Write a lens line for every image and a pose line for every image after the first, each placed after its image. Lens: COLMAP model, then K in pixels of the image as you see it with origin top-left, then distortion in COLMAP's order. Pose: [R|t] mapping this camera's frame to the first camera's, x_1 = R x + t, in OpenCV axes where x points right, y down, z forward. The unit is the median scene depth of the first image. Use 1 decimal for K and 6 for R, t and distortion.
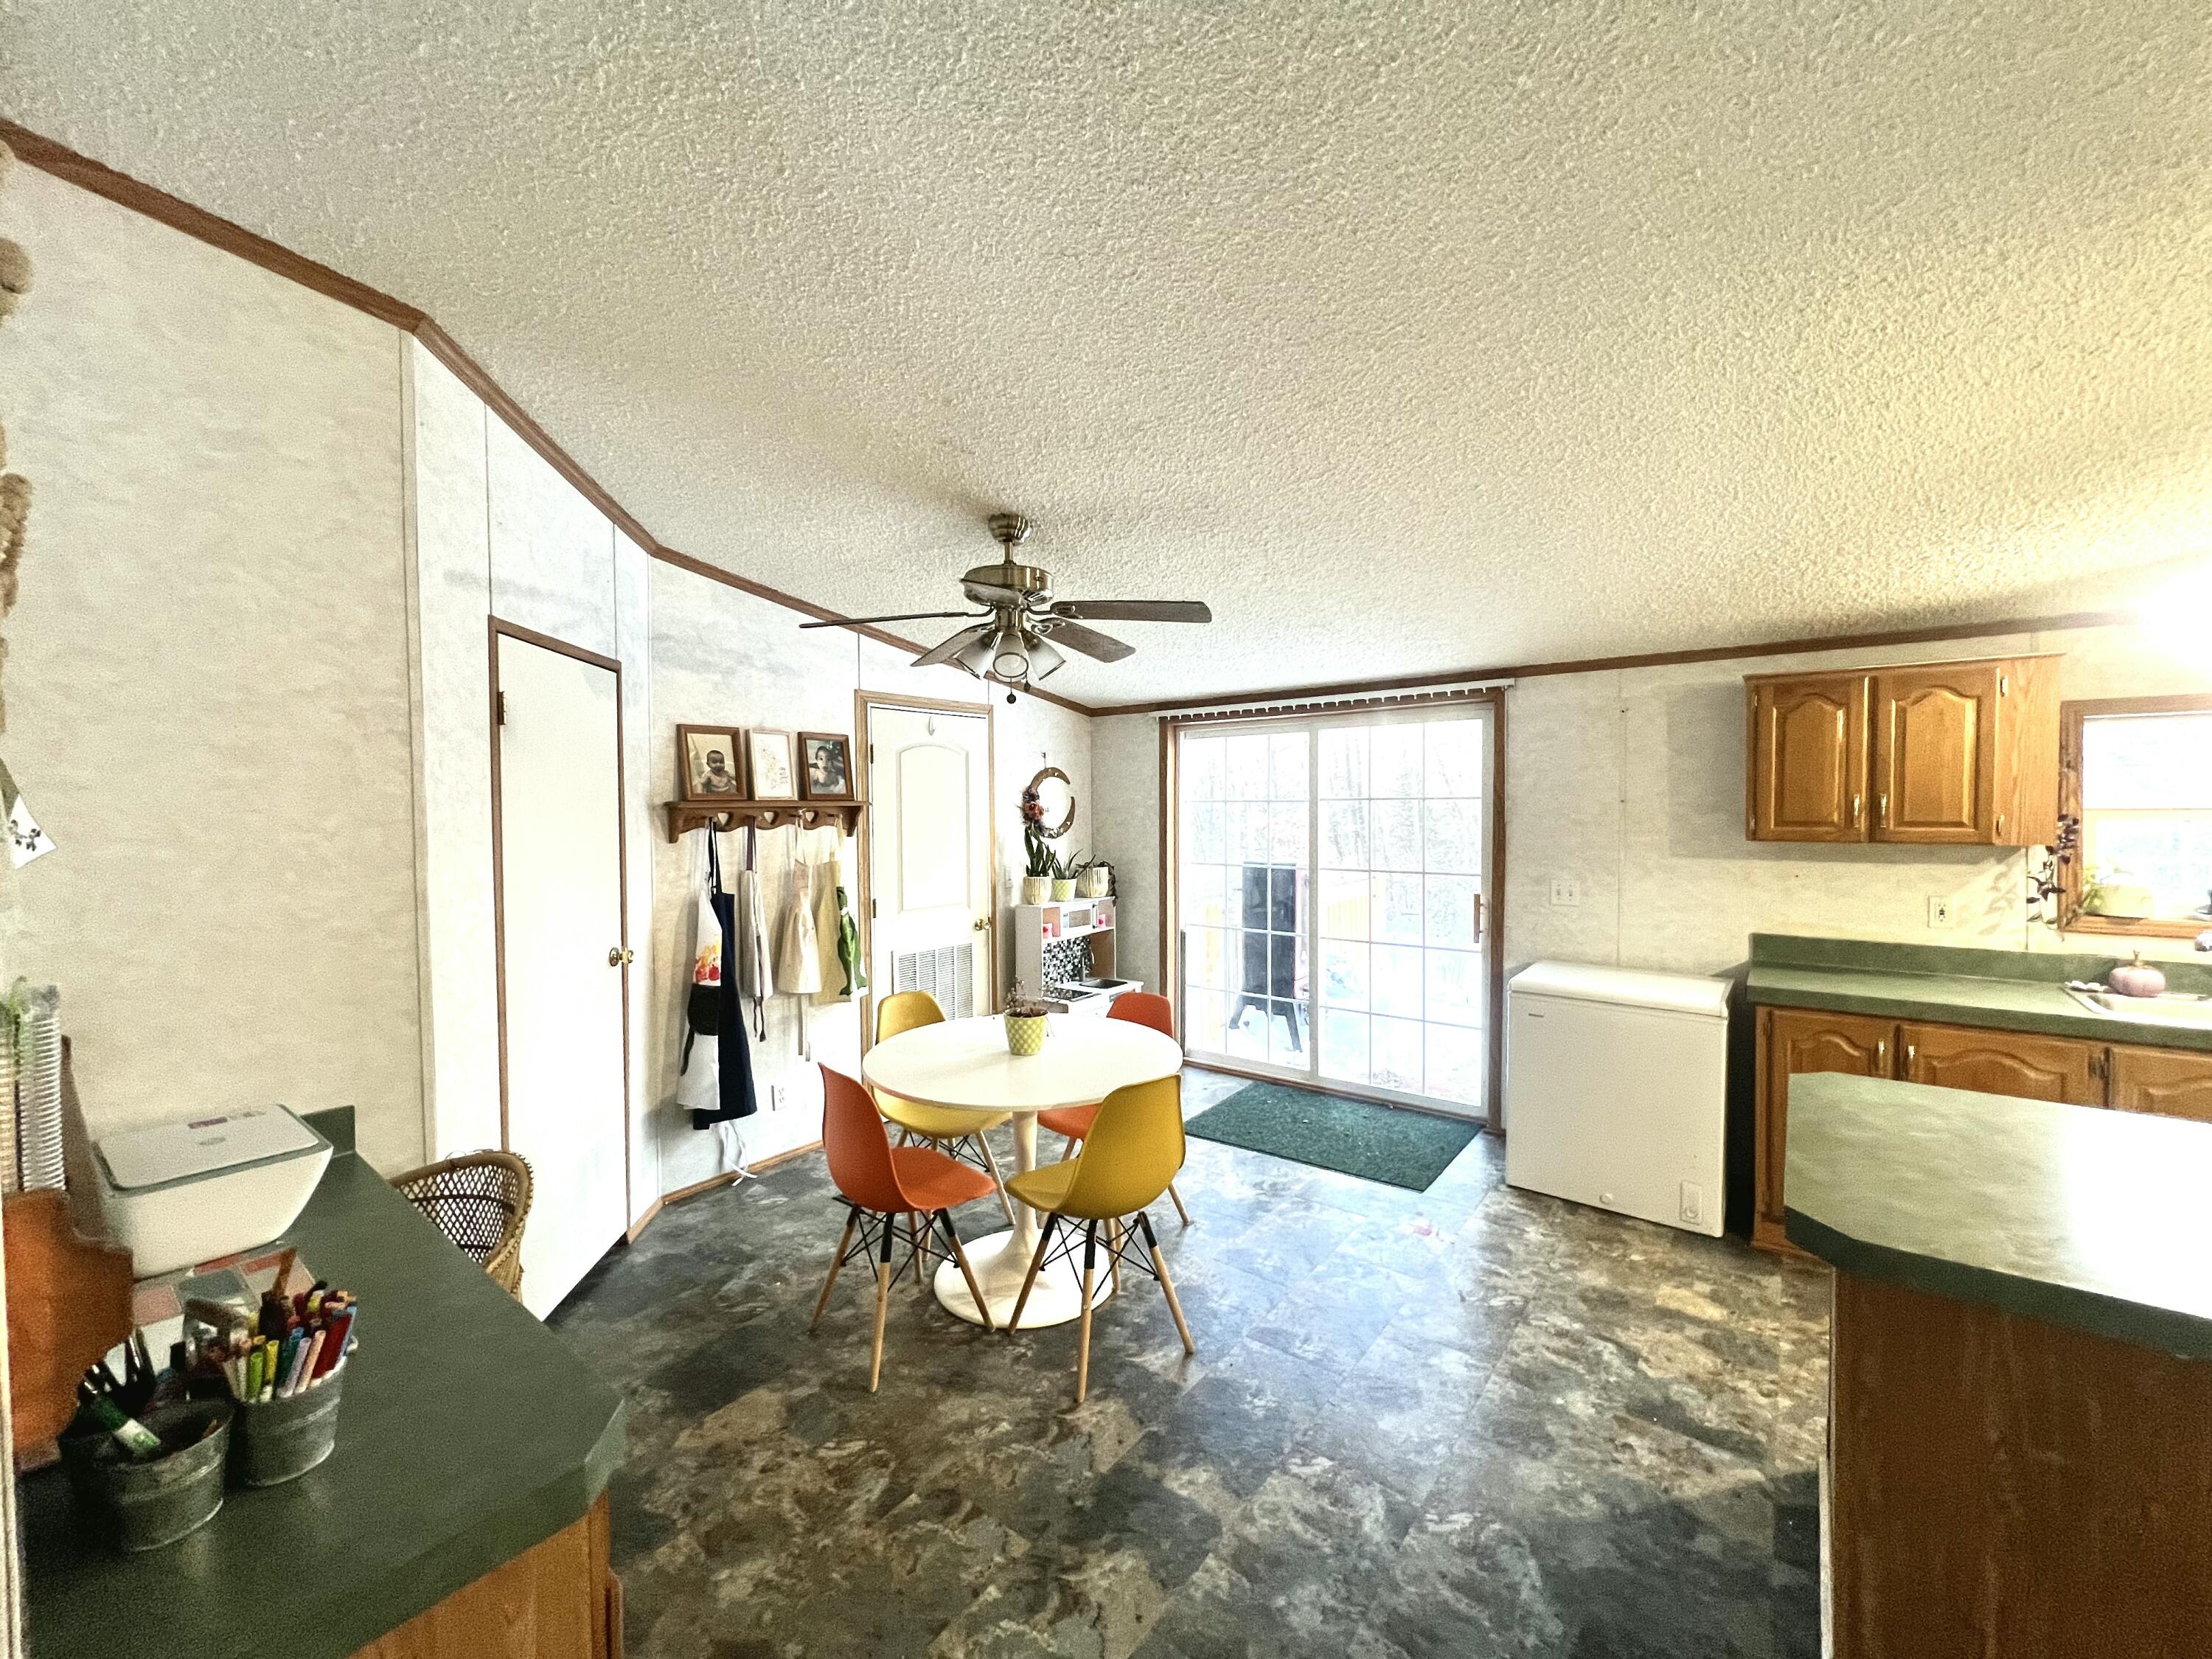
lens RADIAL K [[883.5, 0, 1099.4], [0, 883.5, 825.7], [0, 0, 1]] dist [-0.001411, 0.000222]
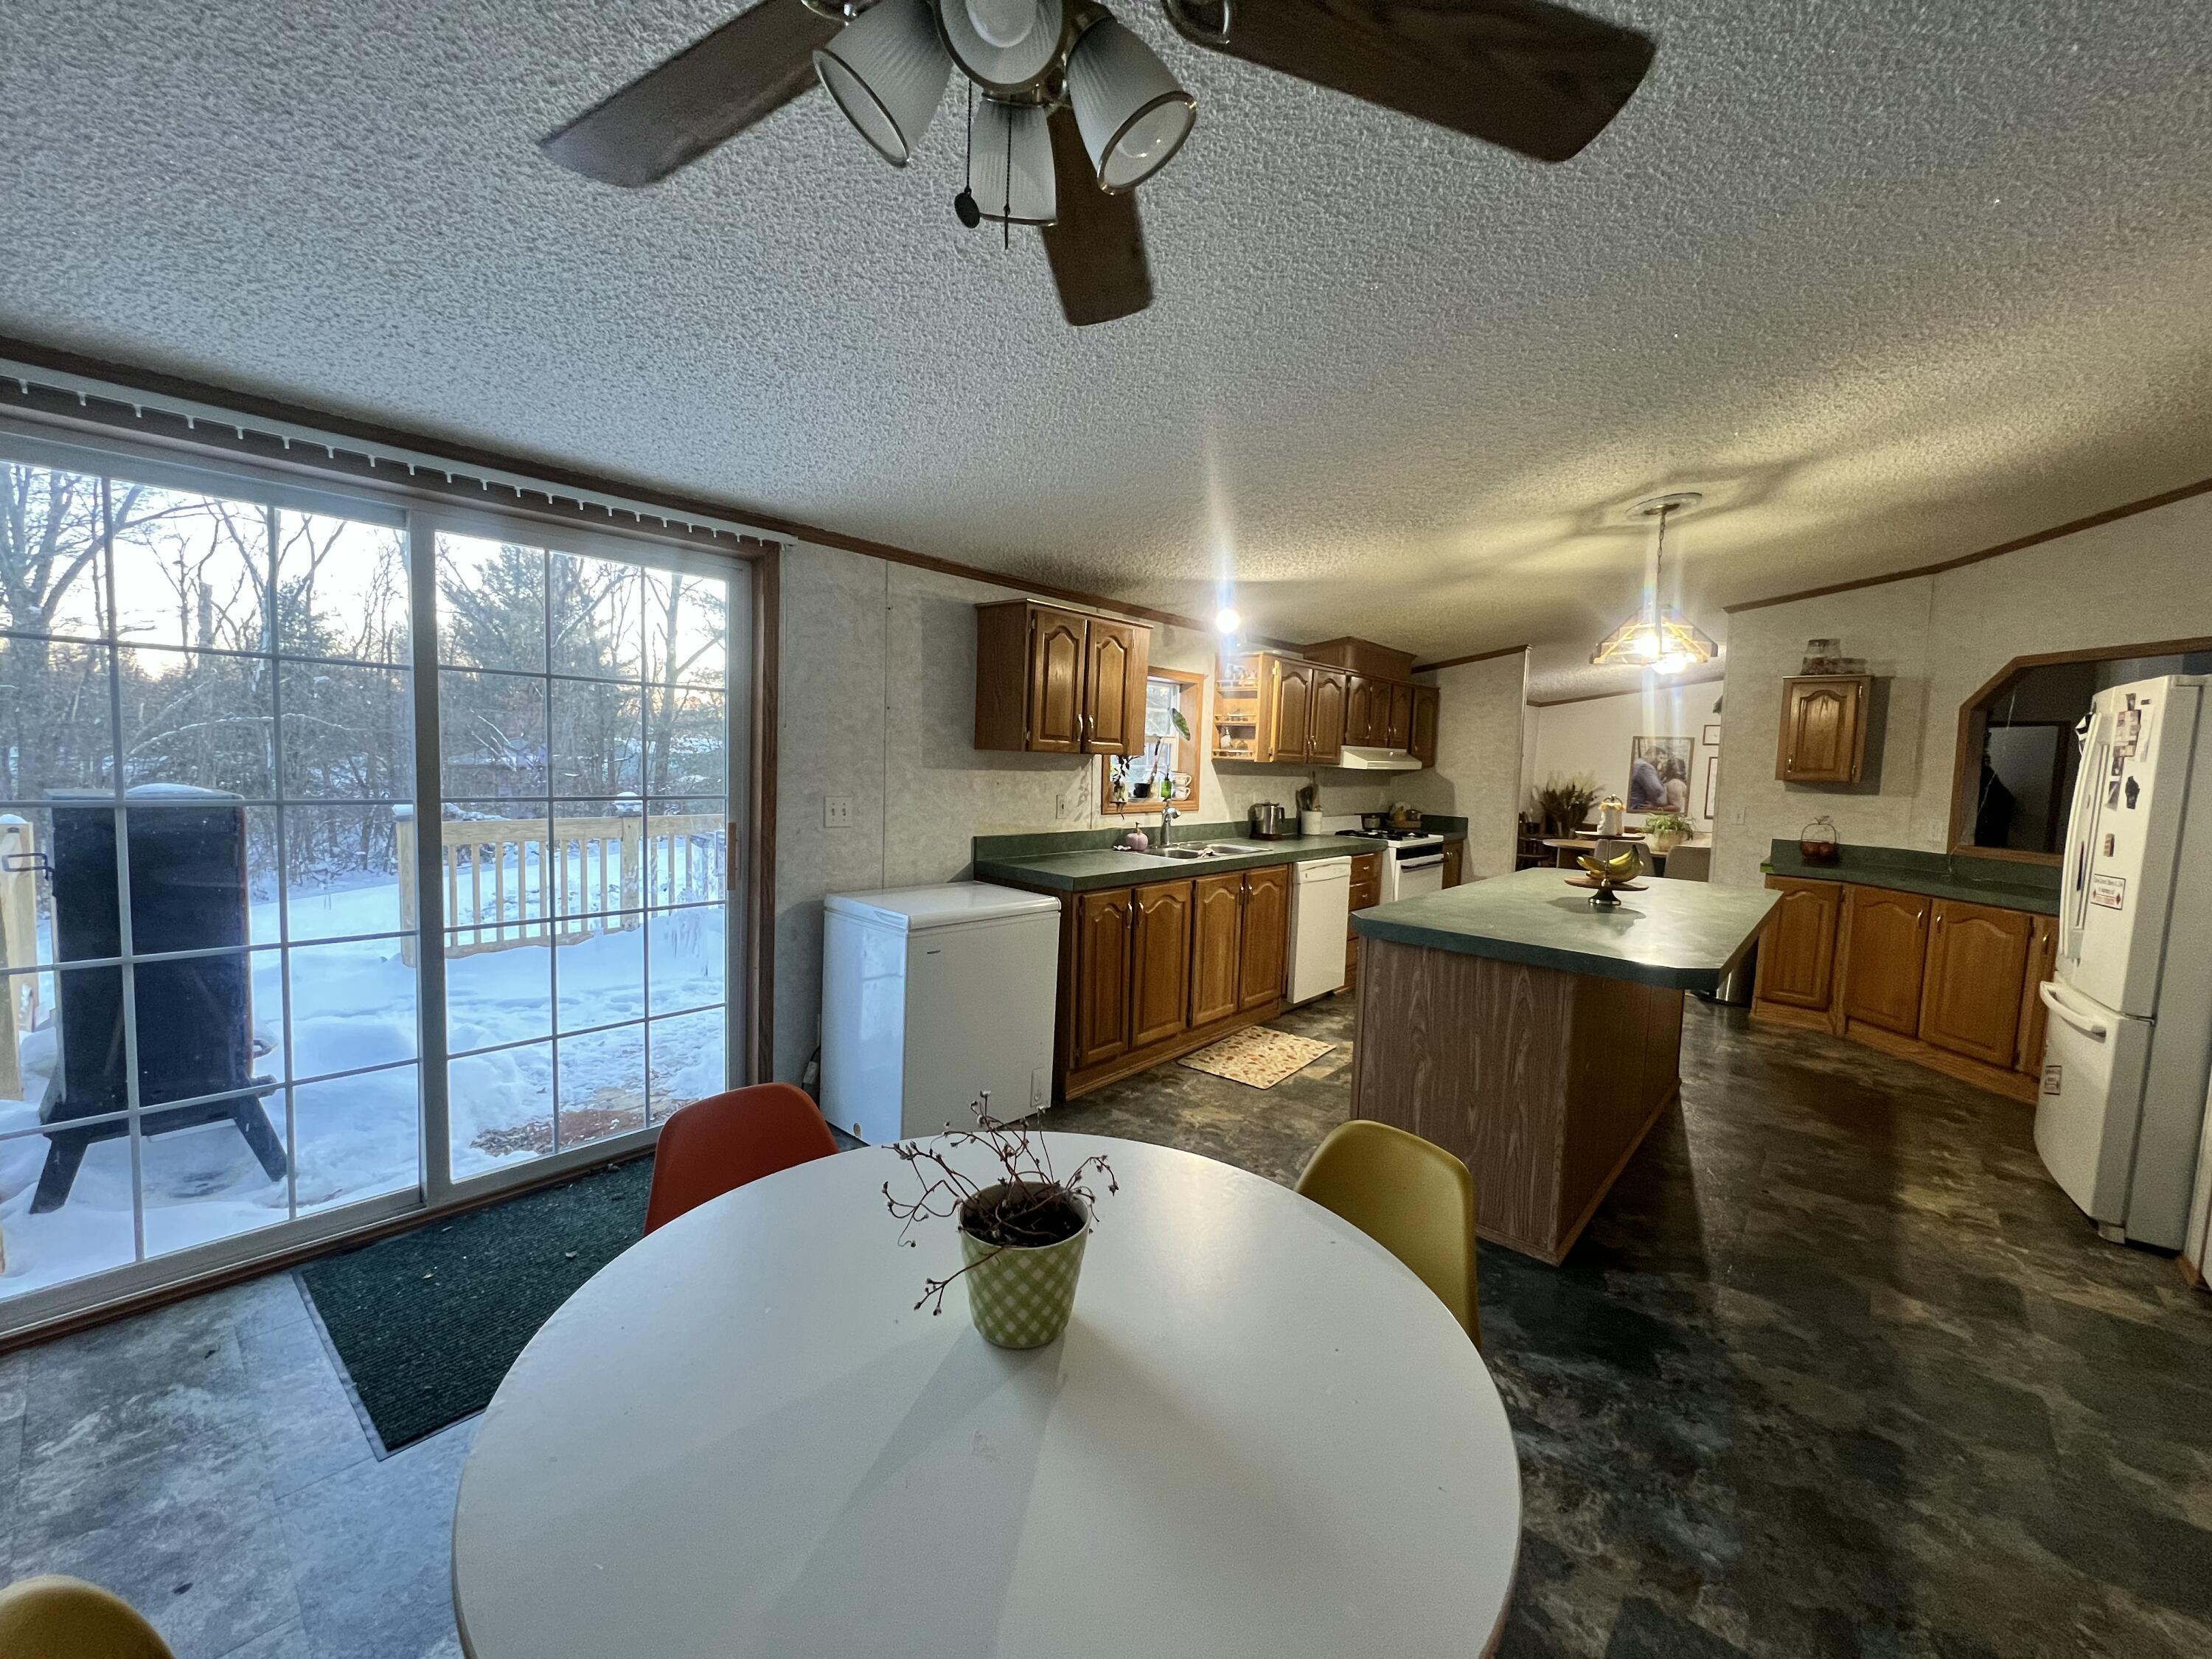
lens RADIAL K [[883.5, 0, 1099.4], [0, 883.5, 825.7], [0, 0, 1]] dist [-0.001411, 0.000222]
pose [[0.051439, -0.069157, 0.996279, -0.381529], [-0.011105, 0.997498, 0.069815, 0.033478], [-0.998614, -0.014655, 0.050543, 0.883609]]
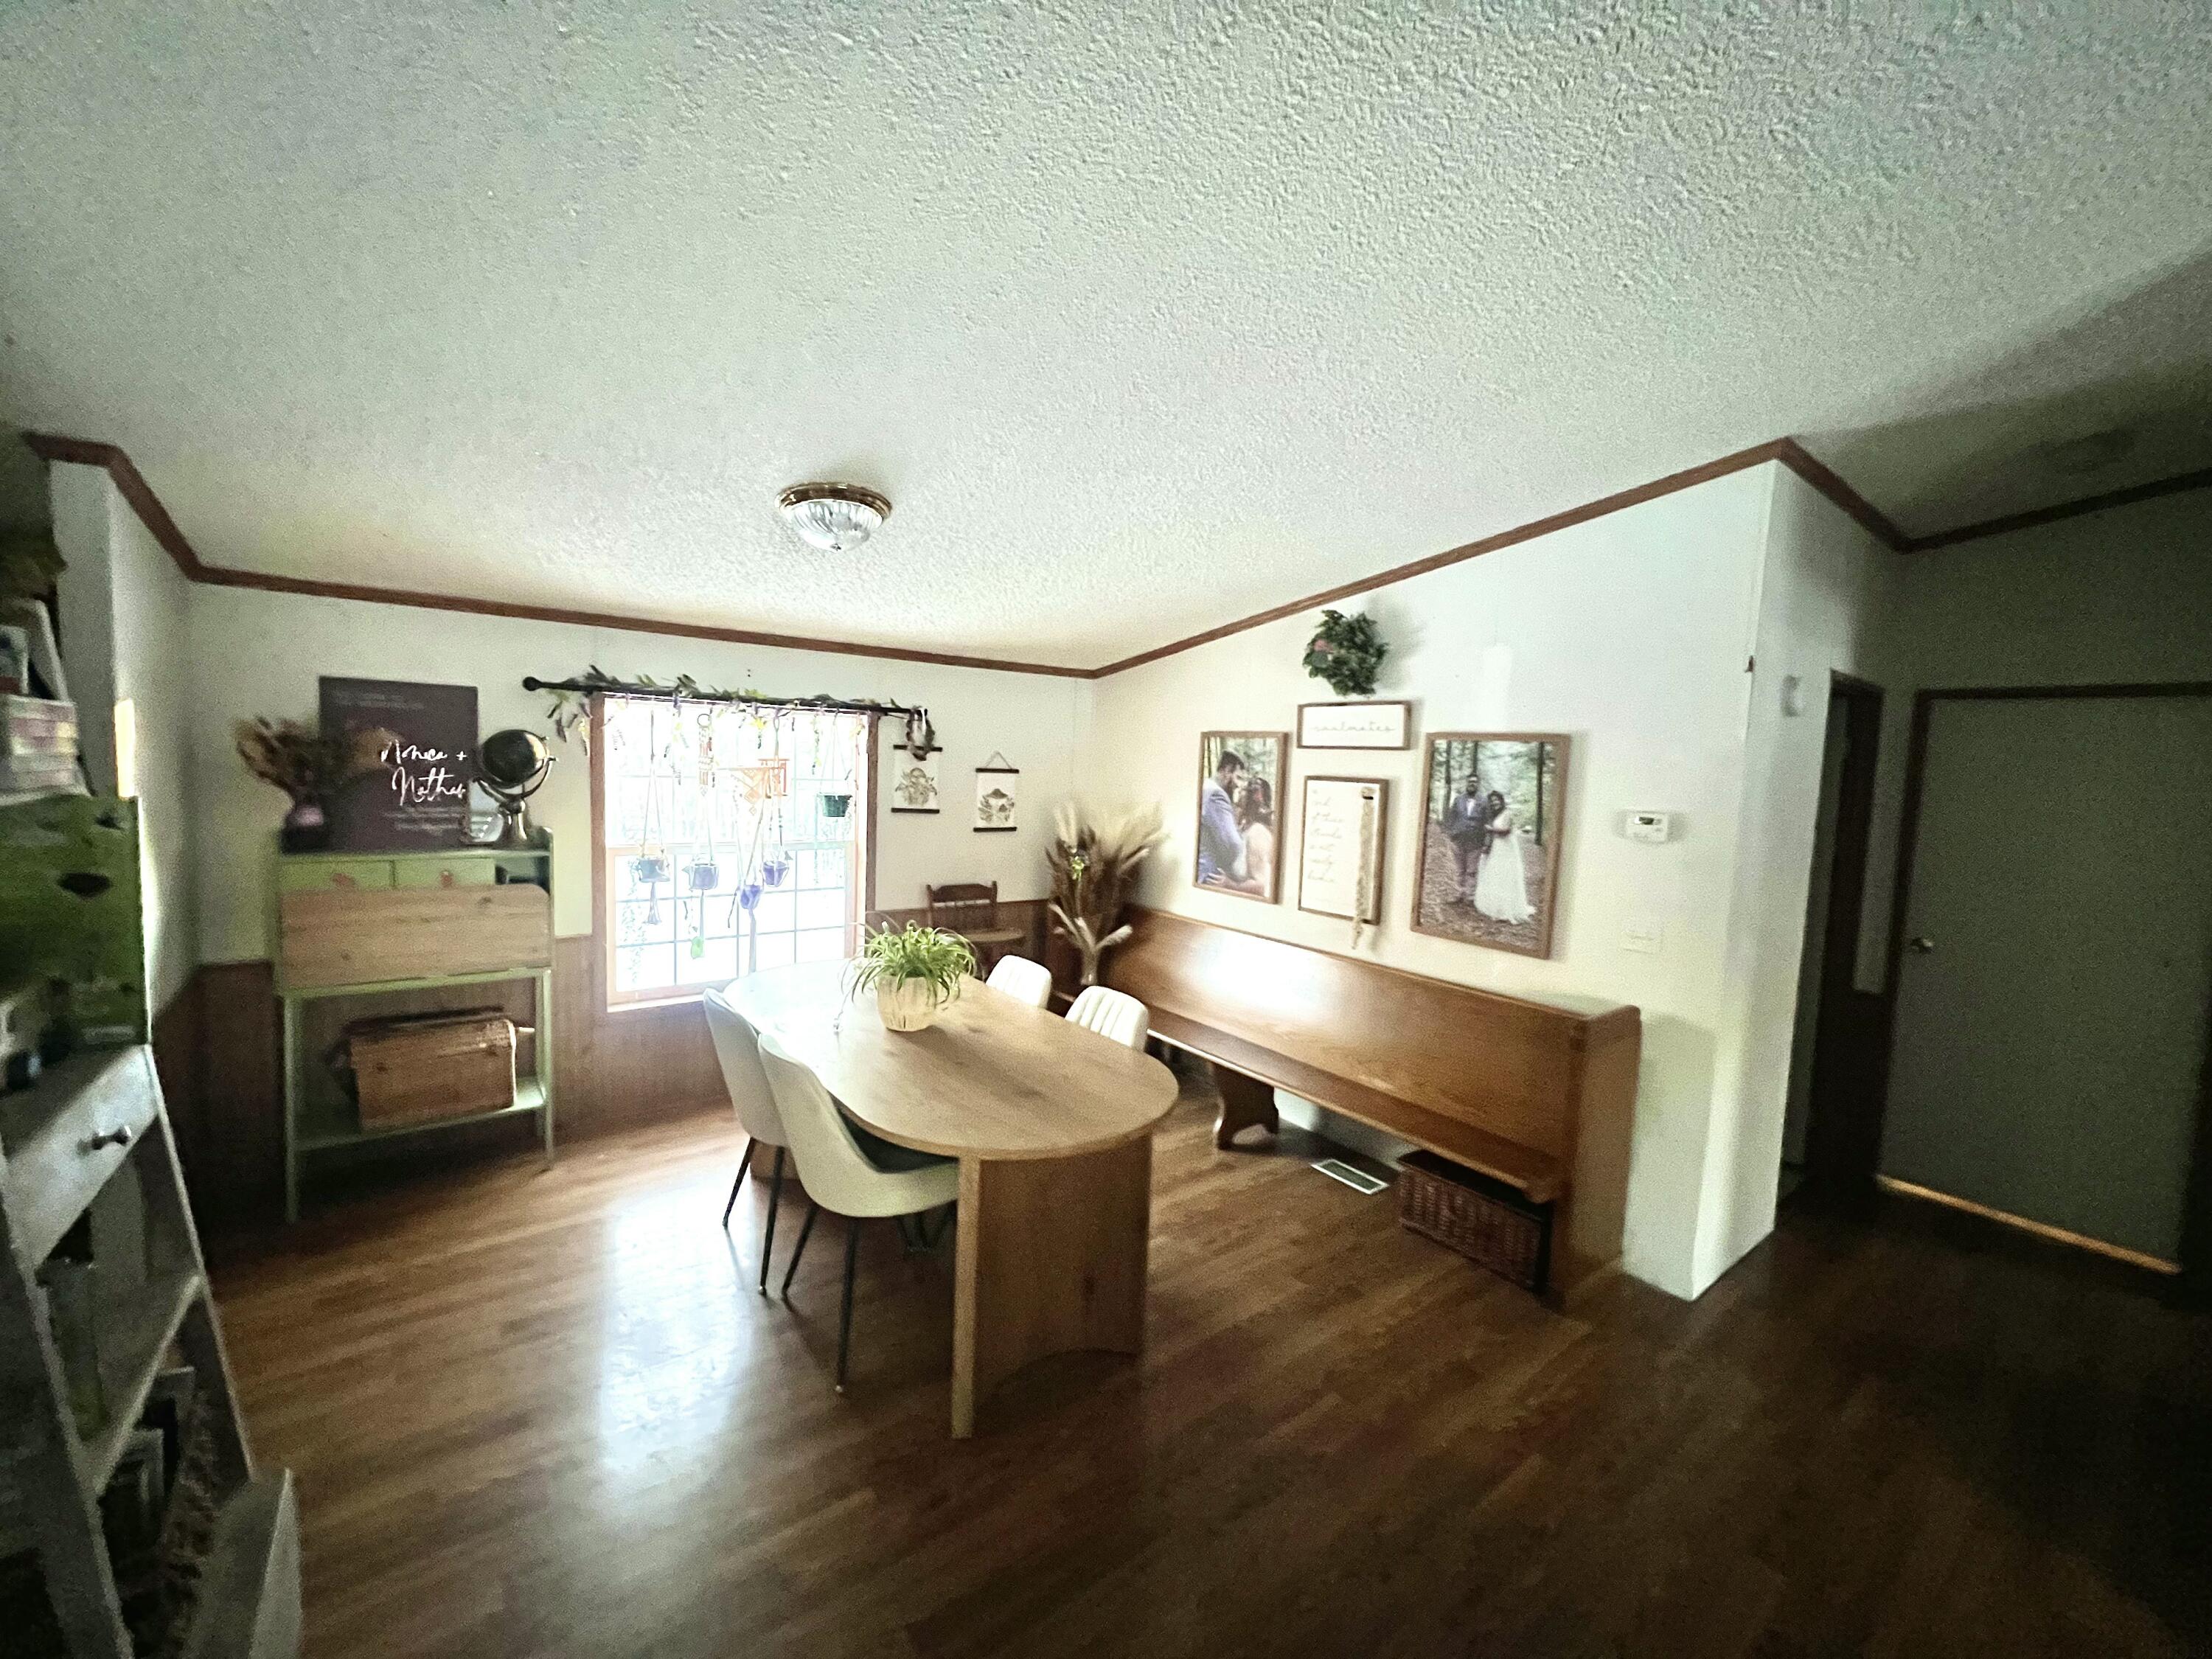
lens RADIAL K [[883.5, 0, 1099.4], [0, 883.5, 825.7], [0, 0, 1]] dist [-0.001411, 0.000222]
pose [[0.239137, -0.055350, 0.969407, 1.259818], [-0.017259, 0.997974, 0.061239, -0.013445], [-0.970832, -0.031376, 0.237697, -0.941836]]
